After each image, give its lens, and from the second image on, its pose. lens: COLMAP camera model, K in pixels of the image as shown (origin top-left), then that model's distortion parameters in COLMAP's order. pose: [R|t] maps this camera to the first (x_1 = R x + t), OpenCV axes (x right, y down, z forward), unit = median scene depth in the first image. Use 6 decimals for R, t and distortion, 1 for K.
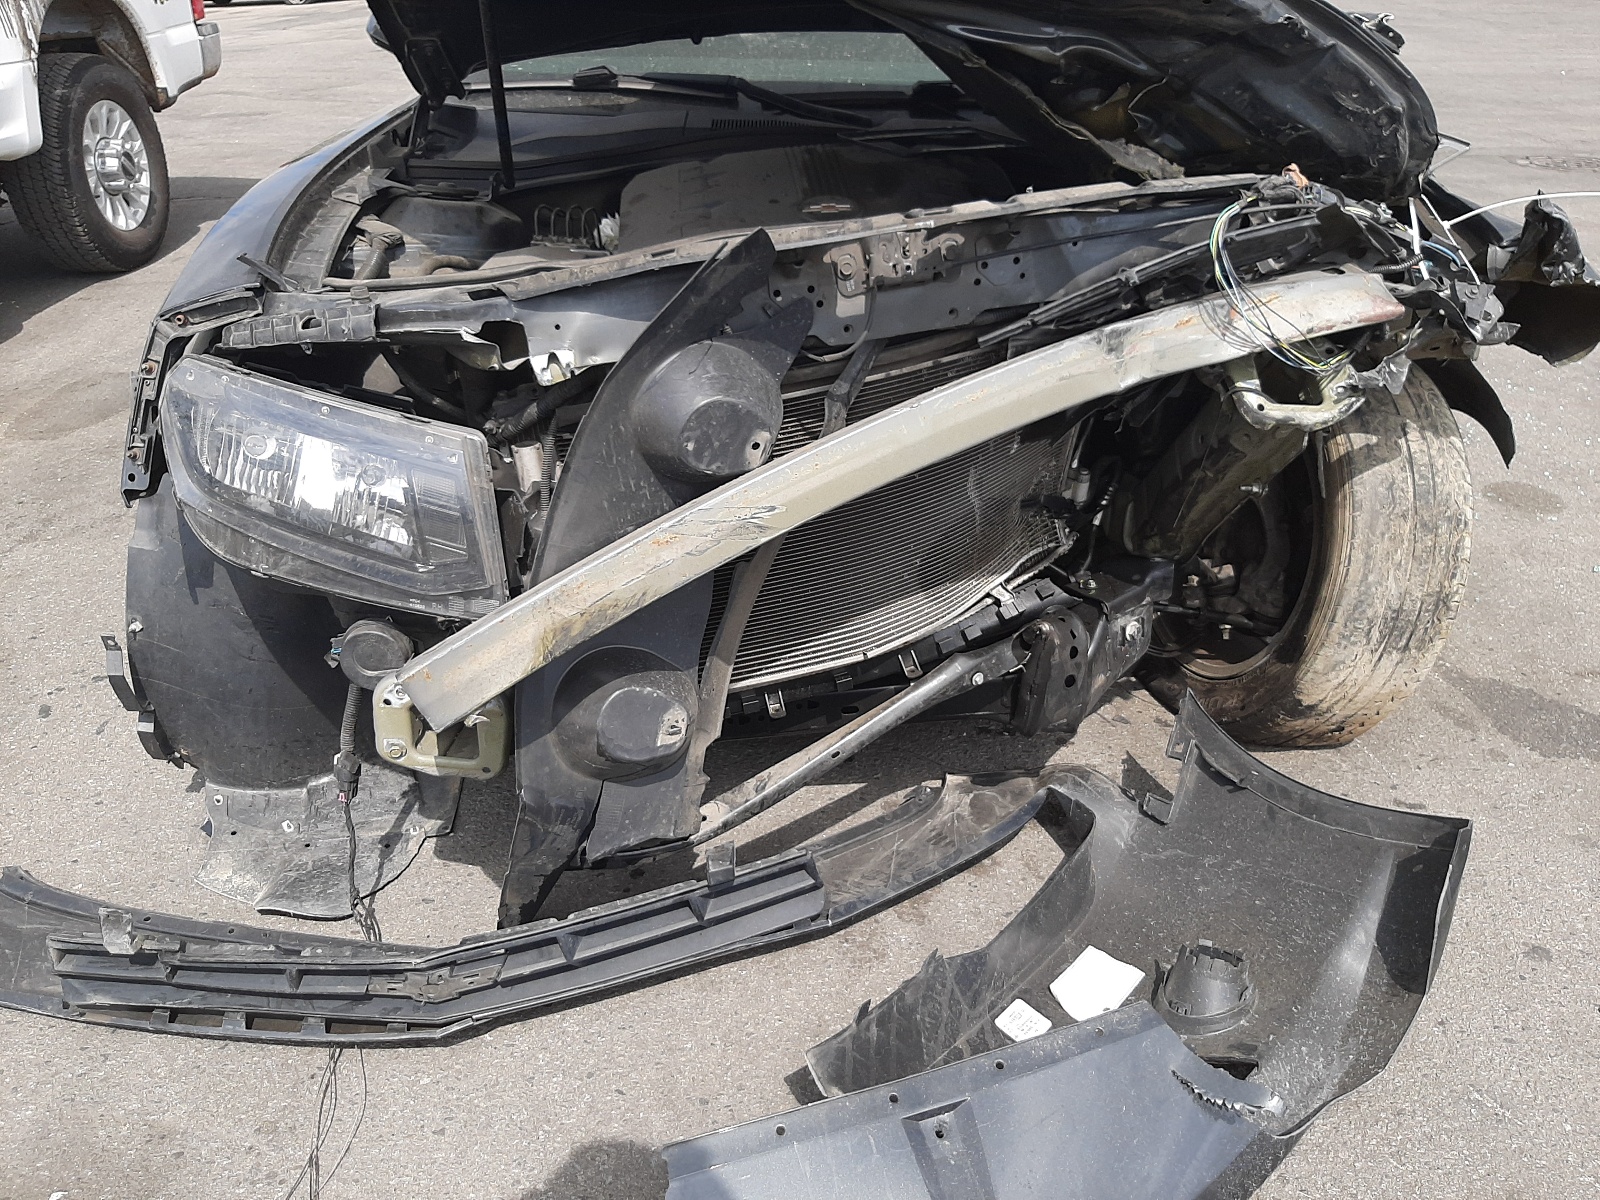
lens RADIAL K [[1217.1, 0, 800.9], [0, 1217.1, 572.1], [0, 0, 1]] dist [0.114382, -0.214389]
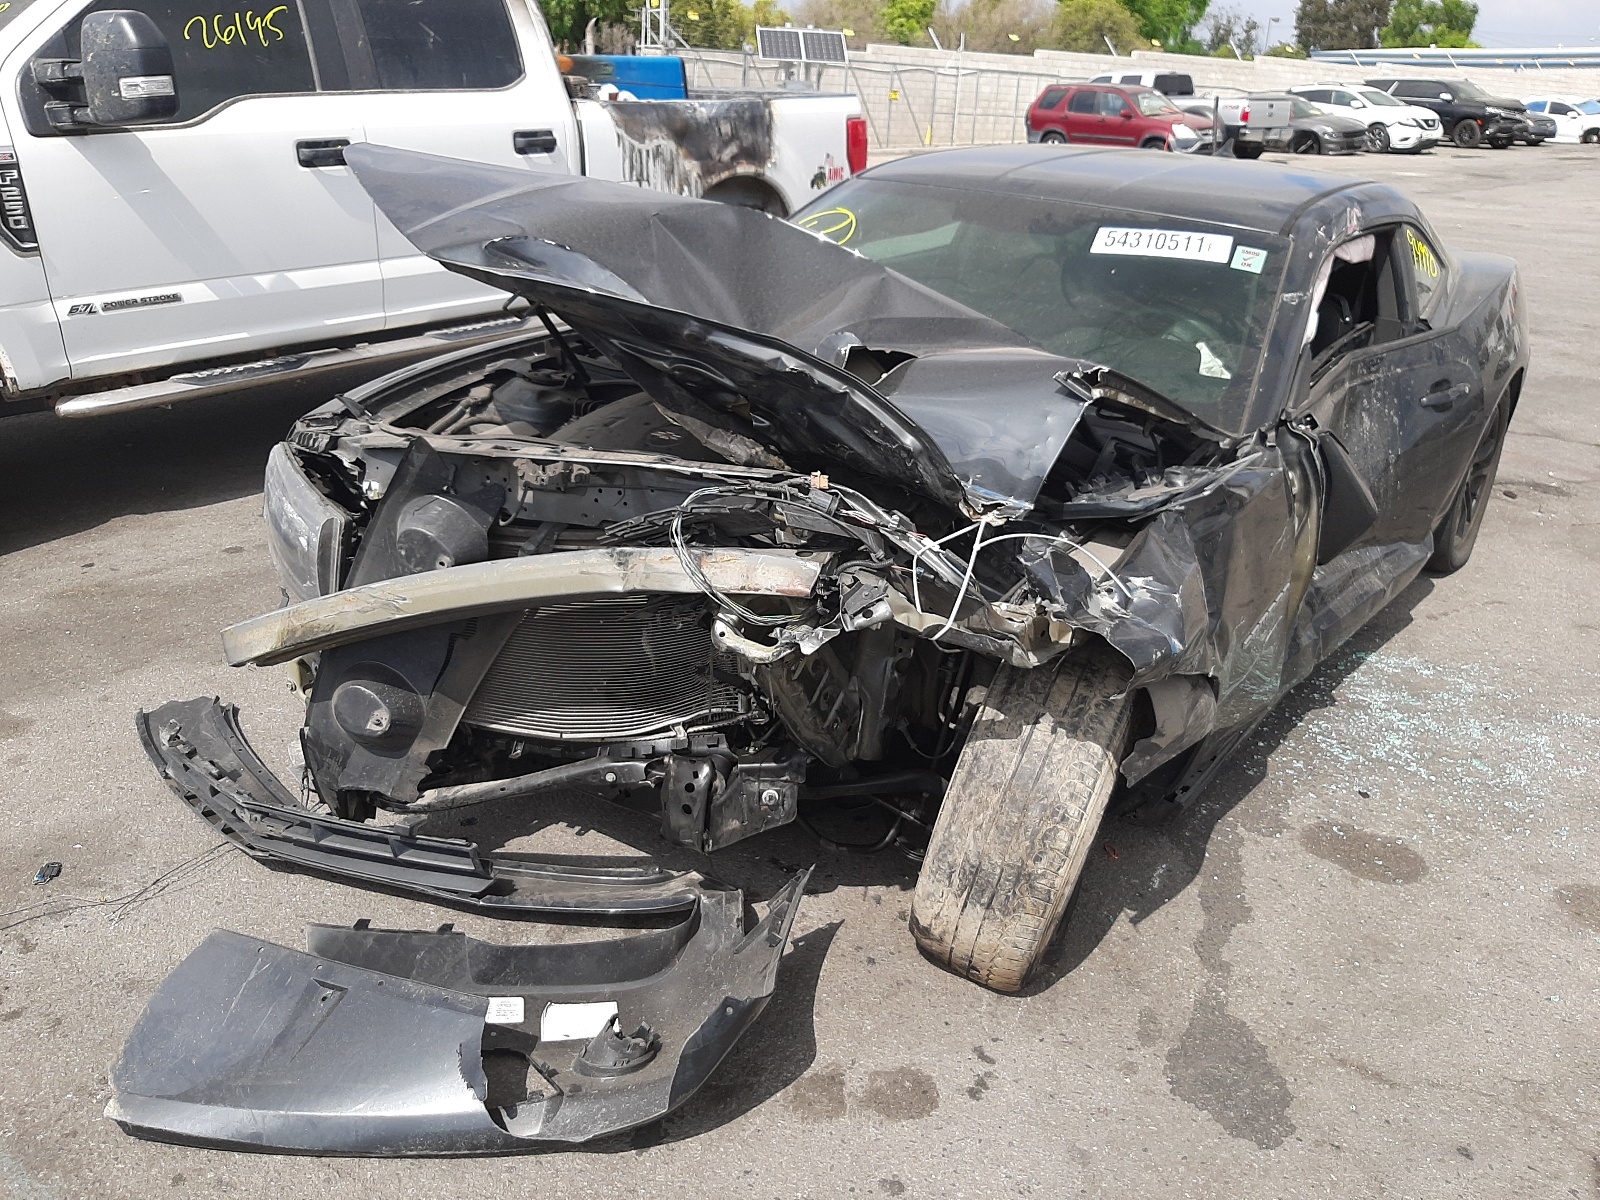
lens RADIAL K [[1217.1, 0, 800.9], [0, 1217.1, 572.1], [0, 0, 1]] dist [0.114382, -0.214389]
pose [[0.800686, 0.254877, -0.542162, 1.123468], [-0.313590, 0.949410, -0.016793, -0.197358], [0.510453, 0.183463, 0.840106, -0.106118]]
